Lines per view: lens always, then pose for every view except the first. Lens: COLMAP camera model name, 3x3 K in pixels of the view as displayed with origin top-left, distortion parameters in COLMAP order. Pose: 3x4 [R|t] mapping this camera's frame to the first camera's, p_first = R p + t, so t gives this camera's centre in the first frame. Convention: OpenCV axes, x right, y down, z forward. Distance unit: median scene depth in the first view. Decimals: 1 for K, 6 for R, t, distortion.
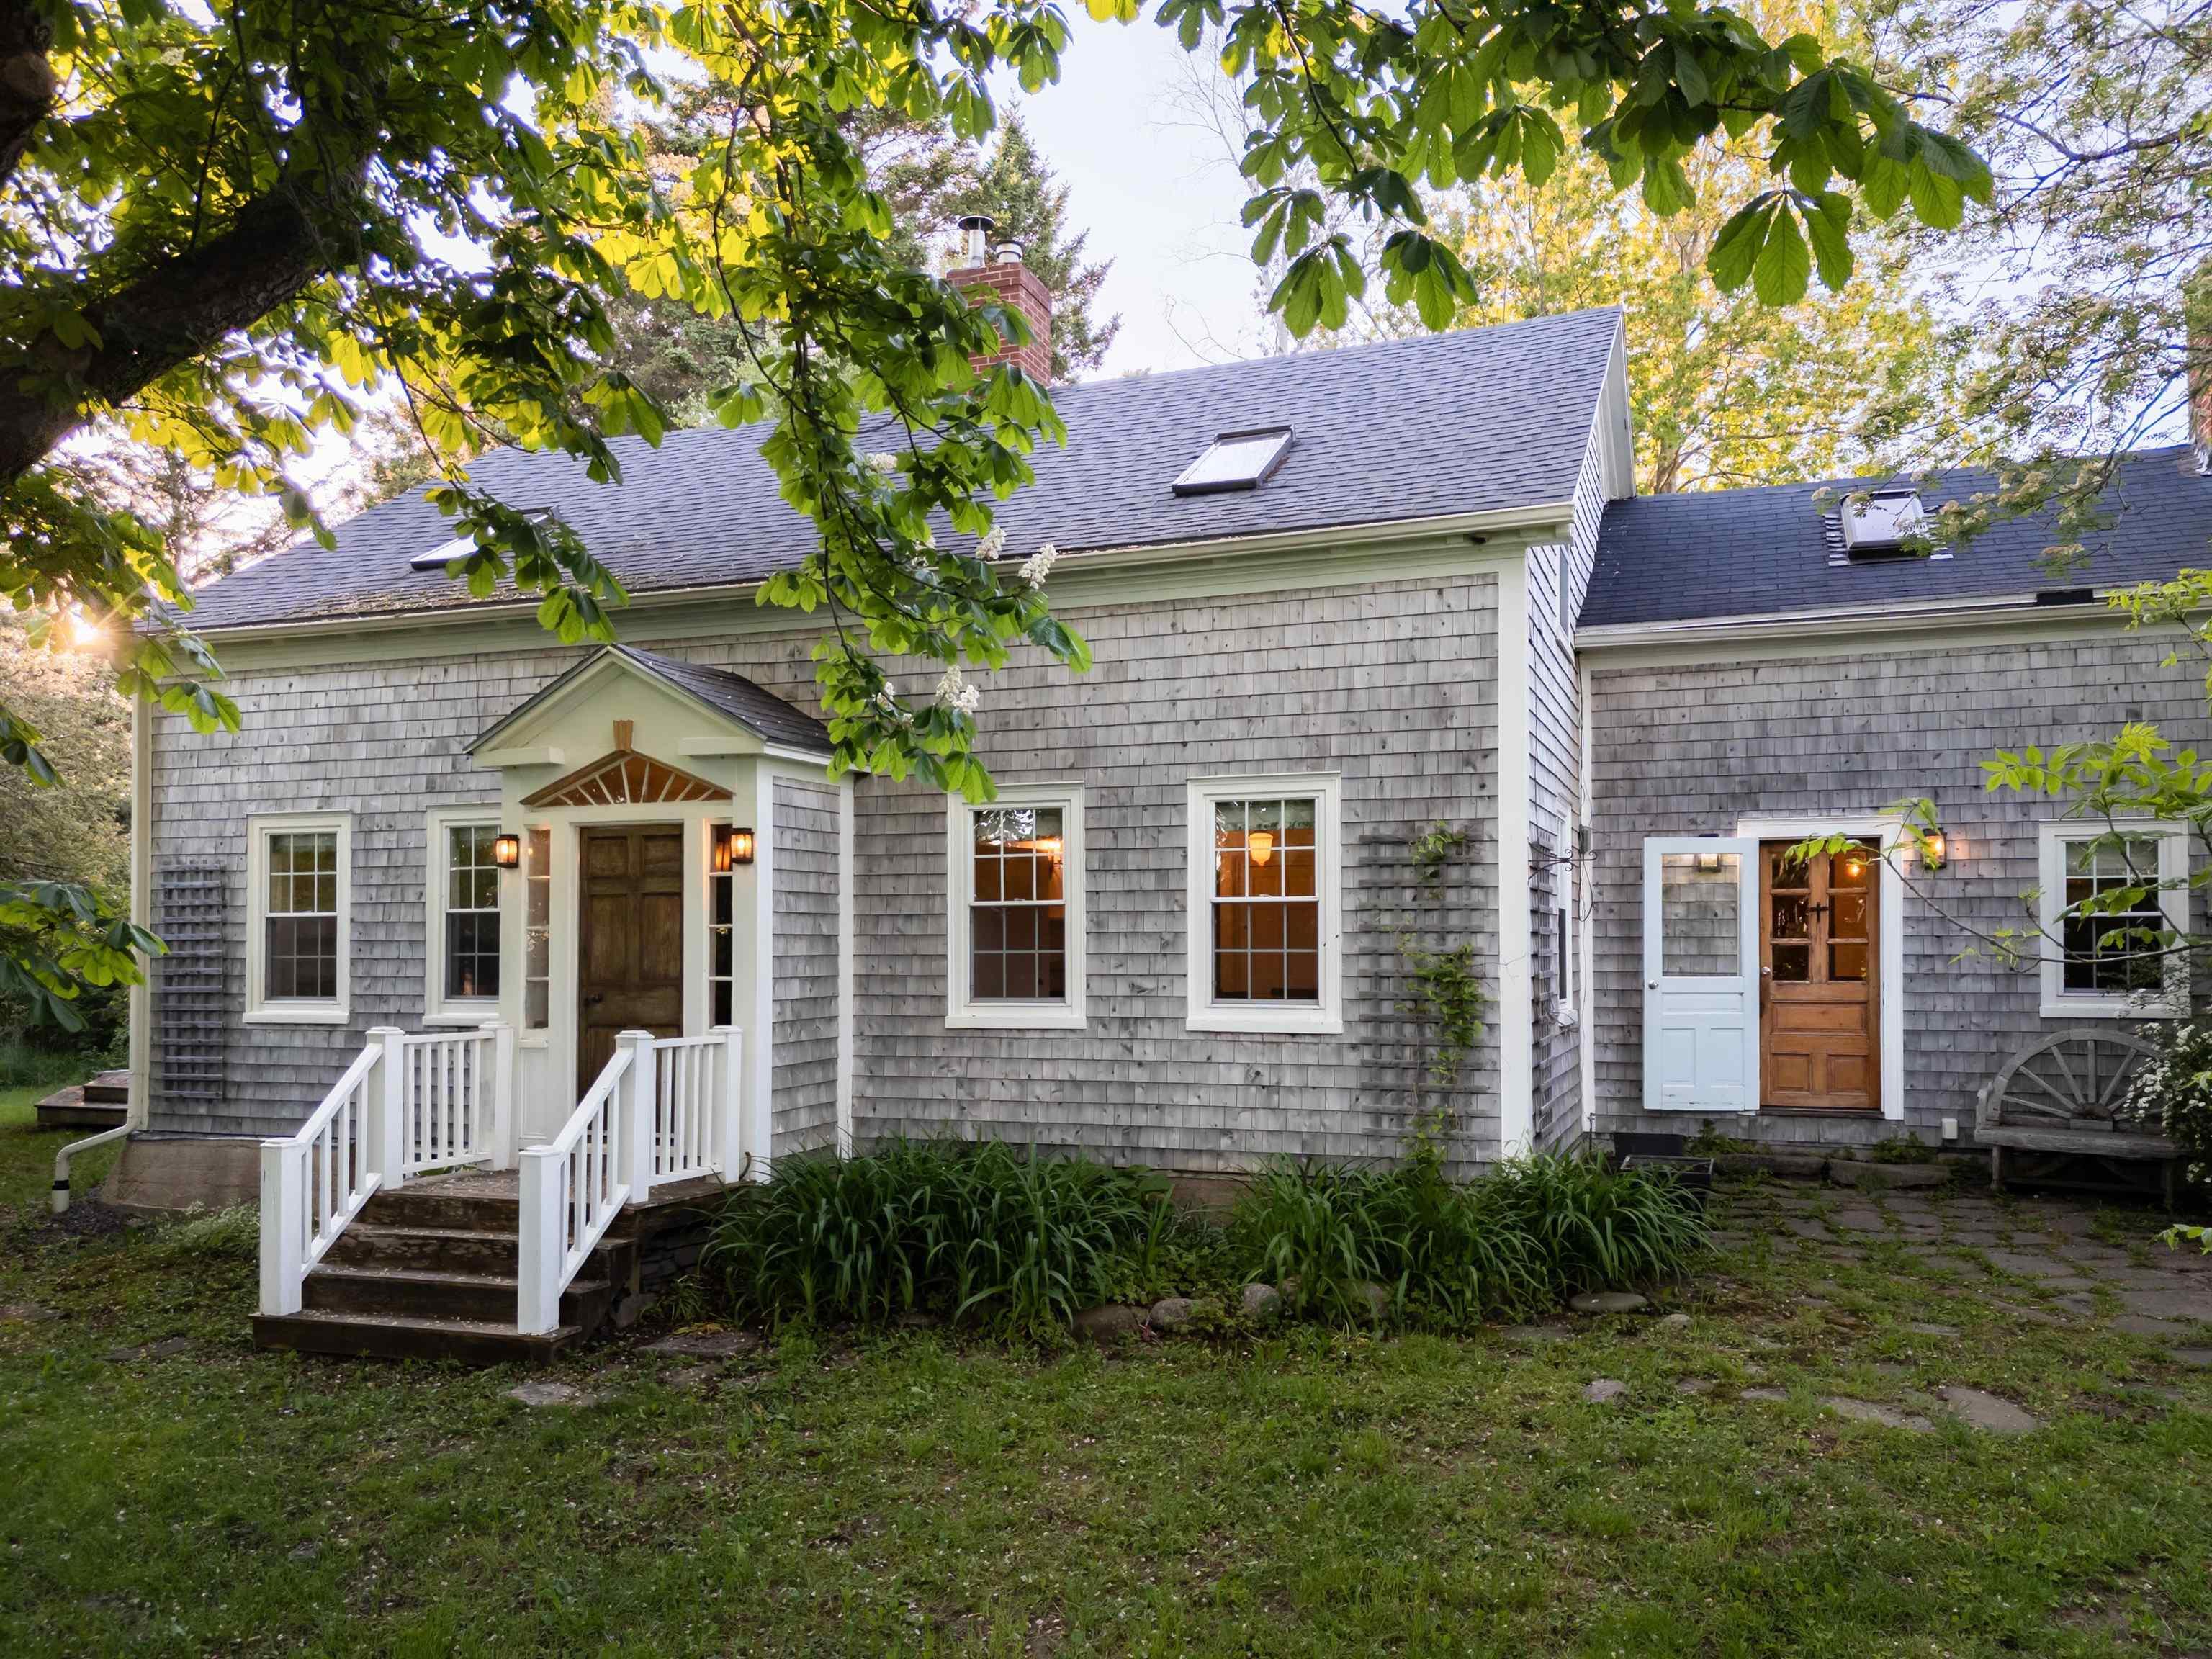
lens RADIAL K [[1653.0, 0, 1106.3], [0, 1653.0, 868.1], [0, 0, 1]] dist [0.062742, 0.006659]
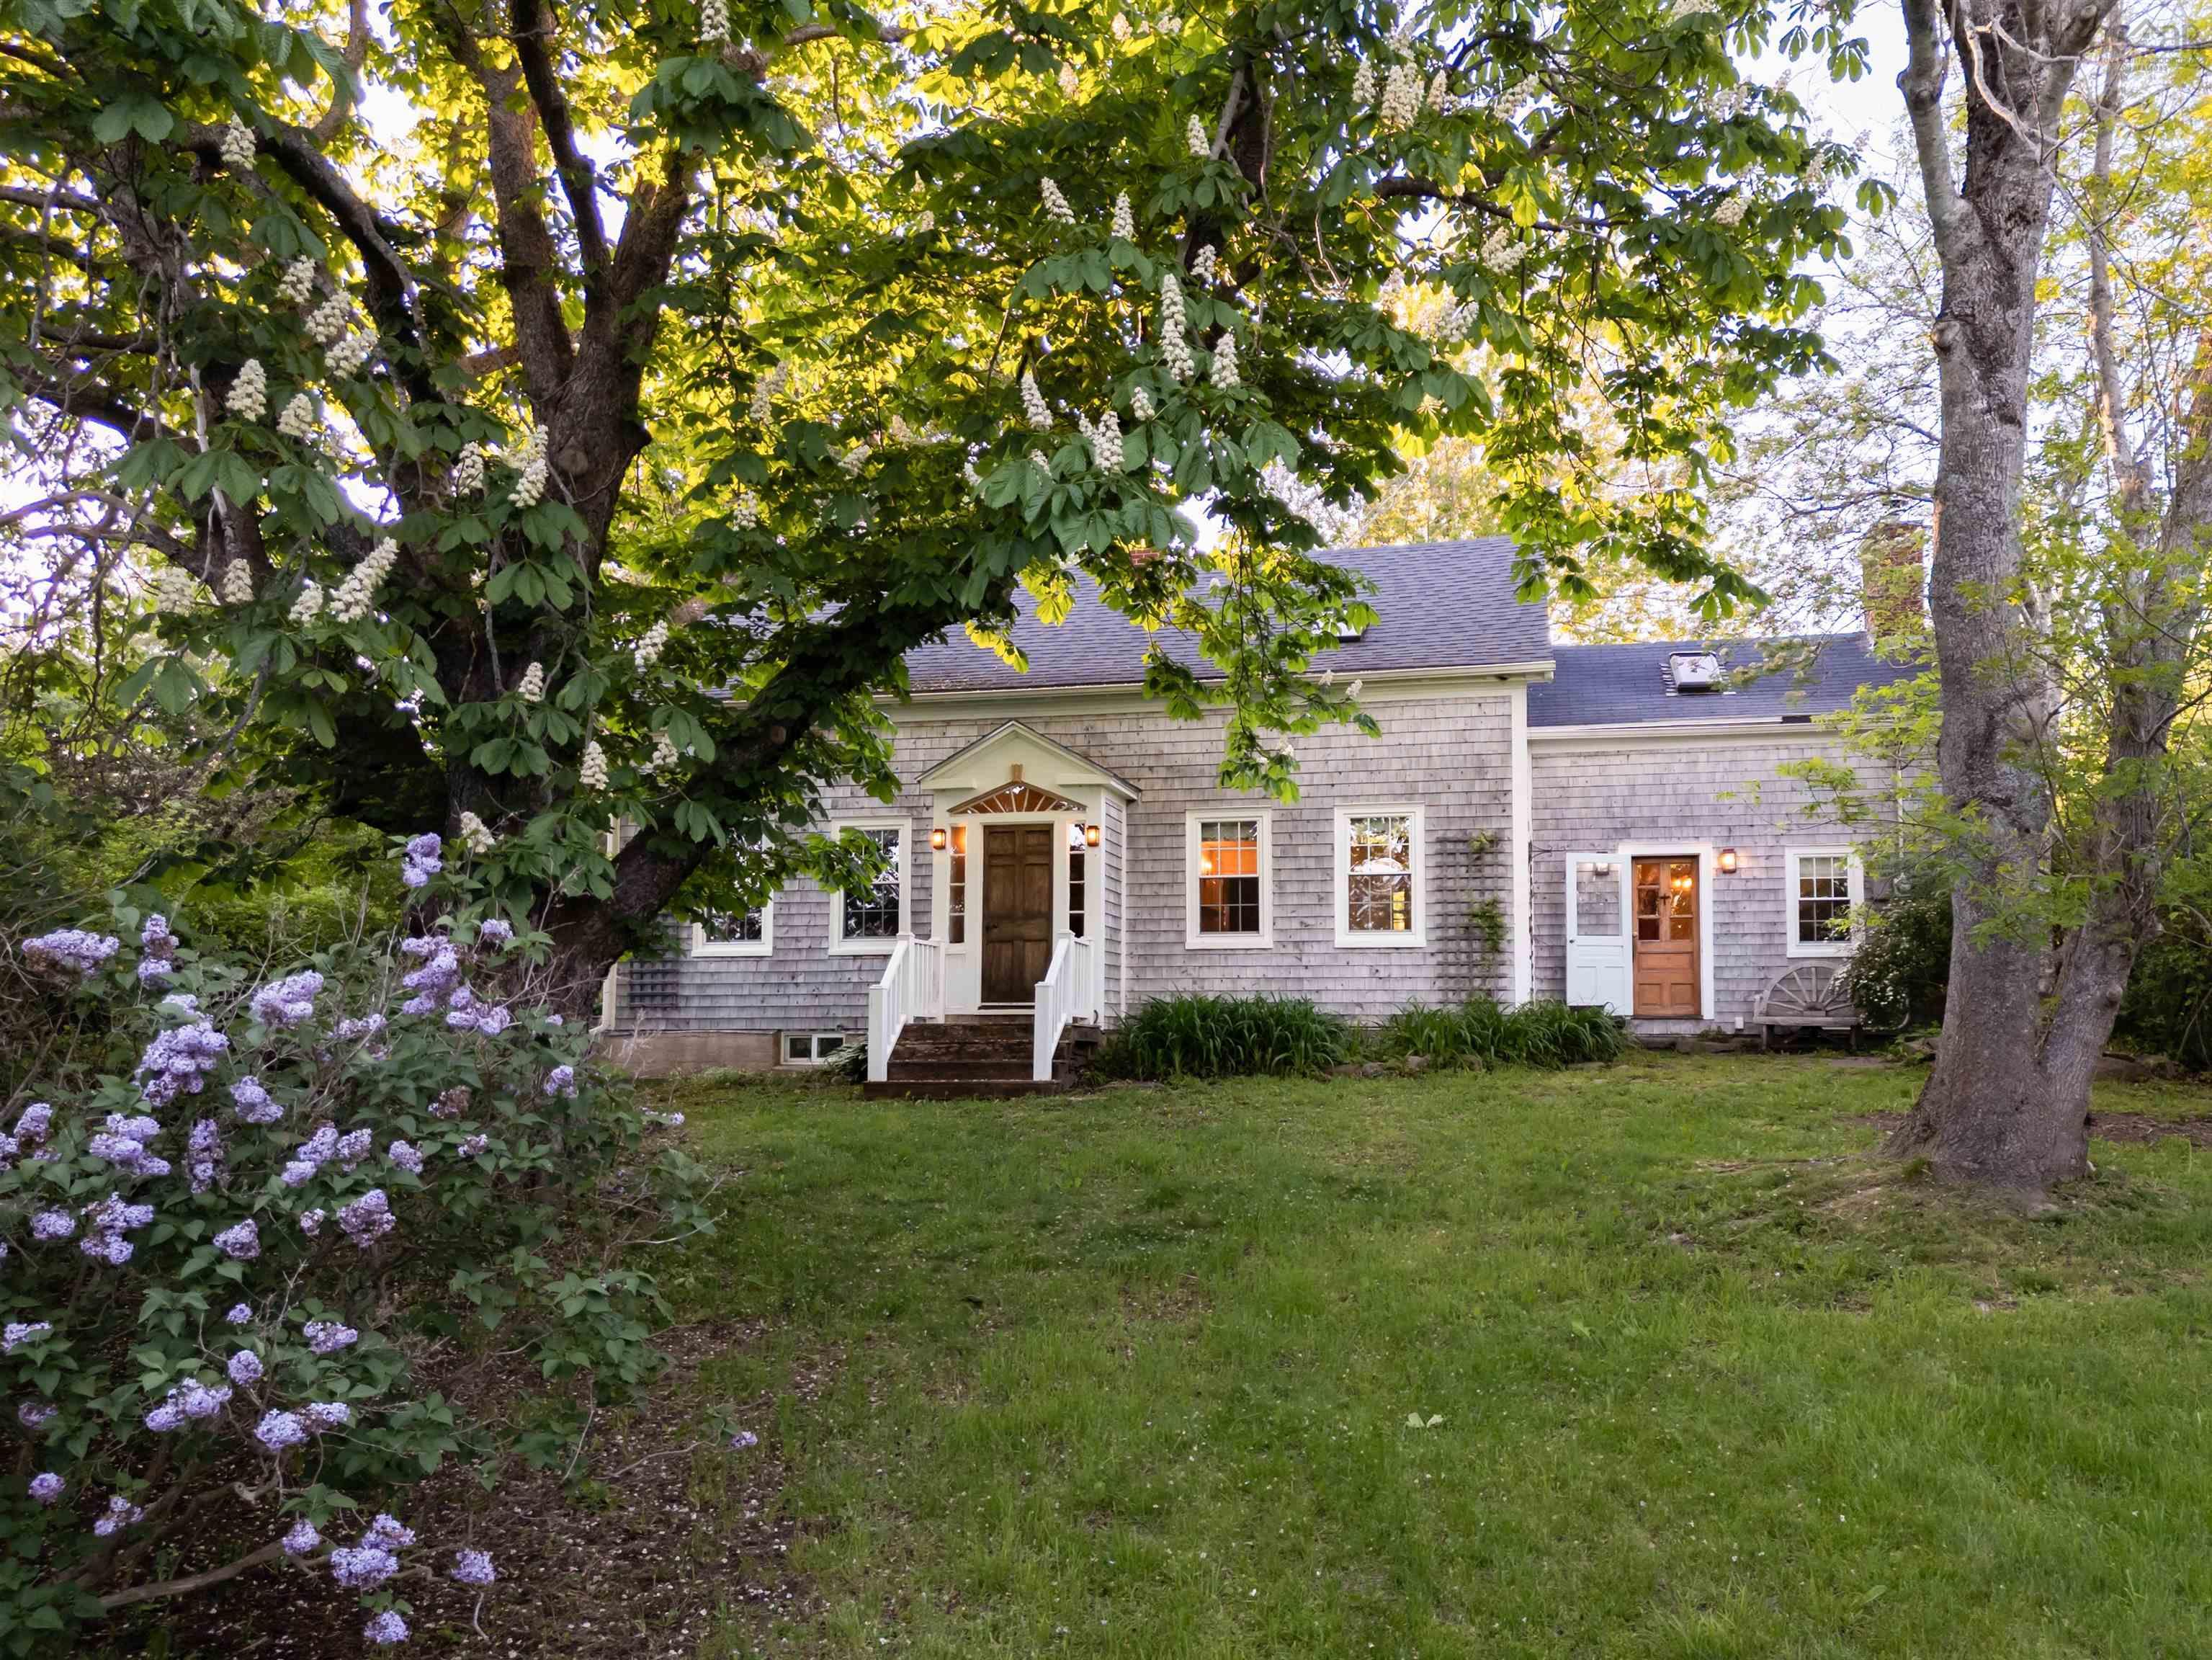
lens RADIAL K [[1653.2, 0, 1106.3], [0, 1653.2, 868.6], [0, 0, 1]] dist [0.062742, 0.006659]
pose [[0.992101, 0.019899, 0.123855, -0.406887], [-0.012588, 0.998147, -0.059537, 0.120836], [-0.124810, 0.057508, 0.990513, -0.709715]]
